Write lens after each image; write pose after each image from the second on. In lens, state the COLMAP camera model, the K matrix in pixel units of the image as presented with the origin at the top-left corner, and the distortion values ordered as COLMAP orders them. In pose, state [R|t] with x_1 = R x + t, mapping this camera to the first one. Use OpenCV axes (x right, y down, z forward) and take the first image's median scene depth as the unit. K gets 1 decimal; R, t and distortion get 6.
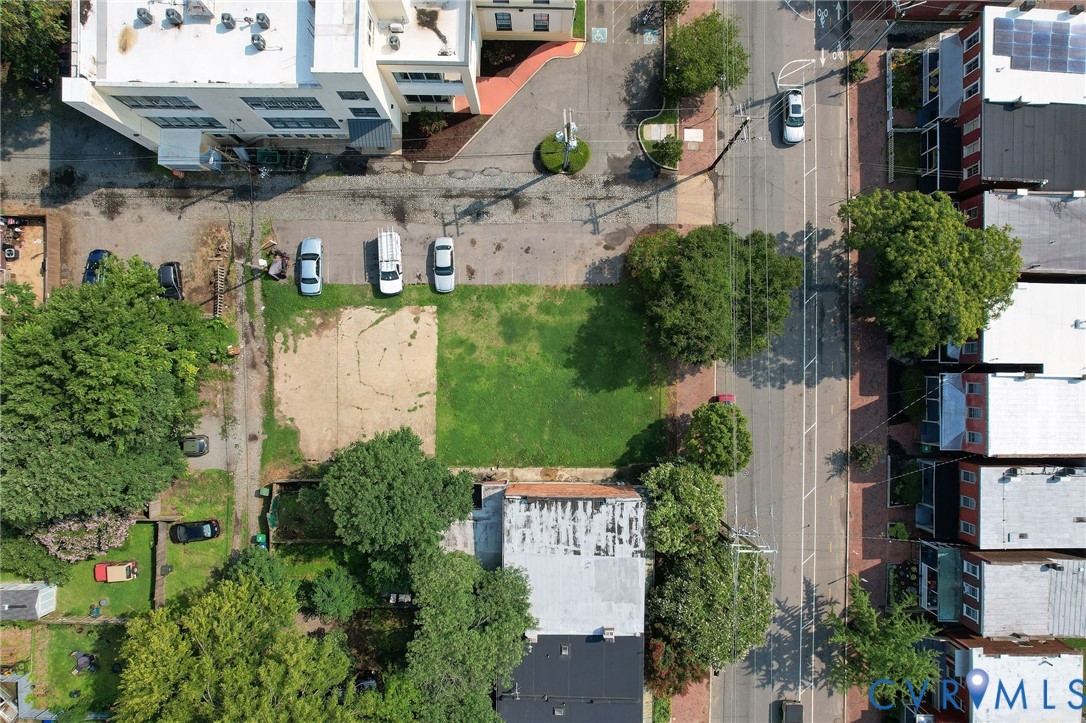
lens RADIAL K [[695.6, 0, 548.1], [0, 695.6, 364.0], [0, 0, 1]] dist [-0.069241, 0.061629]
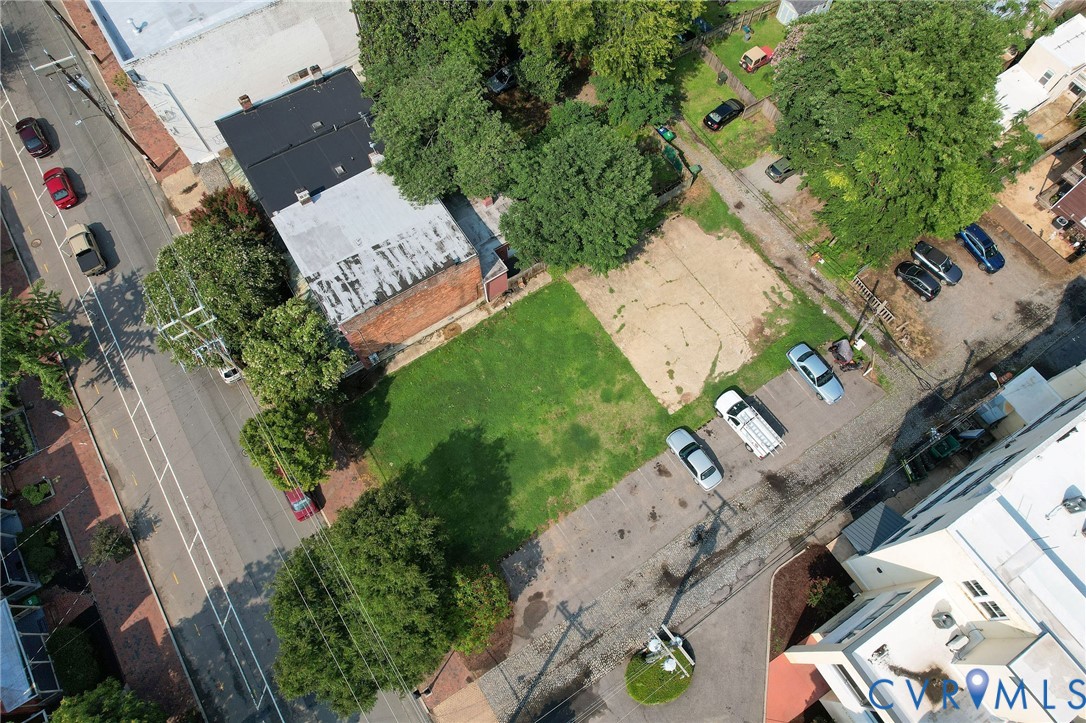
lens RADIAL K [[695.6, 0, 548.1], [0, 695.6, 364.0], [0, 0, 1]] dist [-0.069241, 0.061629]
pose [[-0.833834, 0.504853, -0.223258, 0.117175], [-0.552014, -0.761801, 0.339028, -0.238518], [0.001081, 0.405935, 0.913901, 0.213904]]
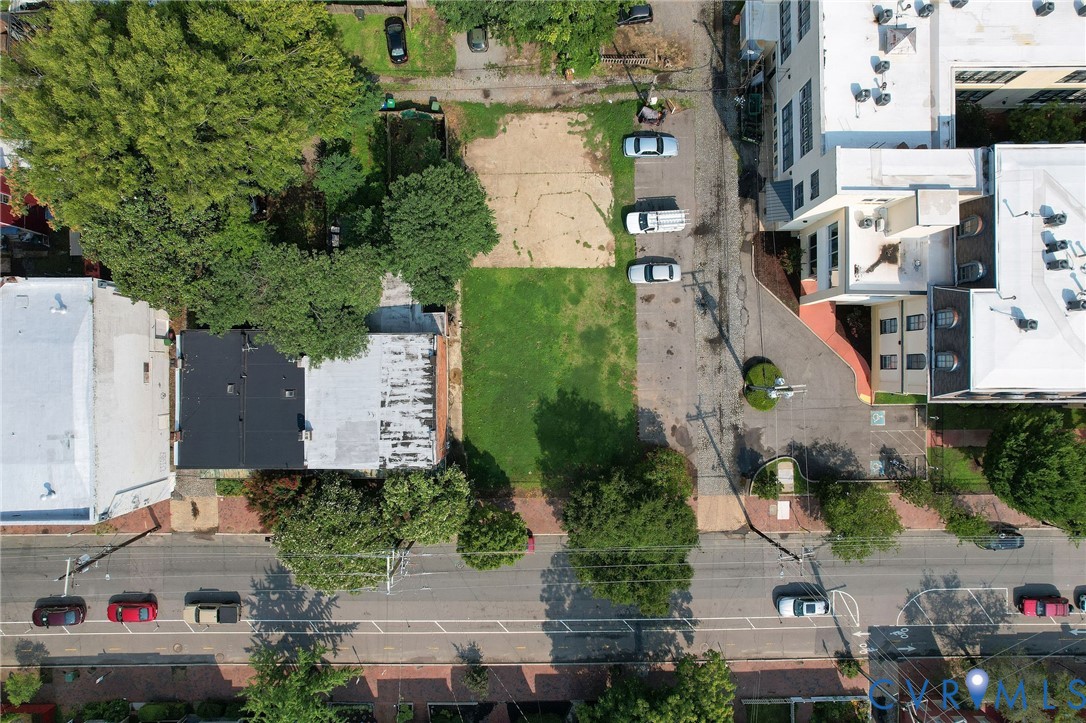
lens RADIAL K [[695.6, 0, 548.1], [0, 695.6, 364.0], [0, 0, 1]] dist [-0.069241, 0.061629]
pose [[0.014905, 0.999755, -0.016347, 0.001792], [-0.999879, 0.014975, 0.004155, 0.015255], [0.004399, 0.016283, 0.999858, -0.044288]]
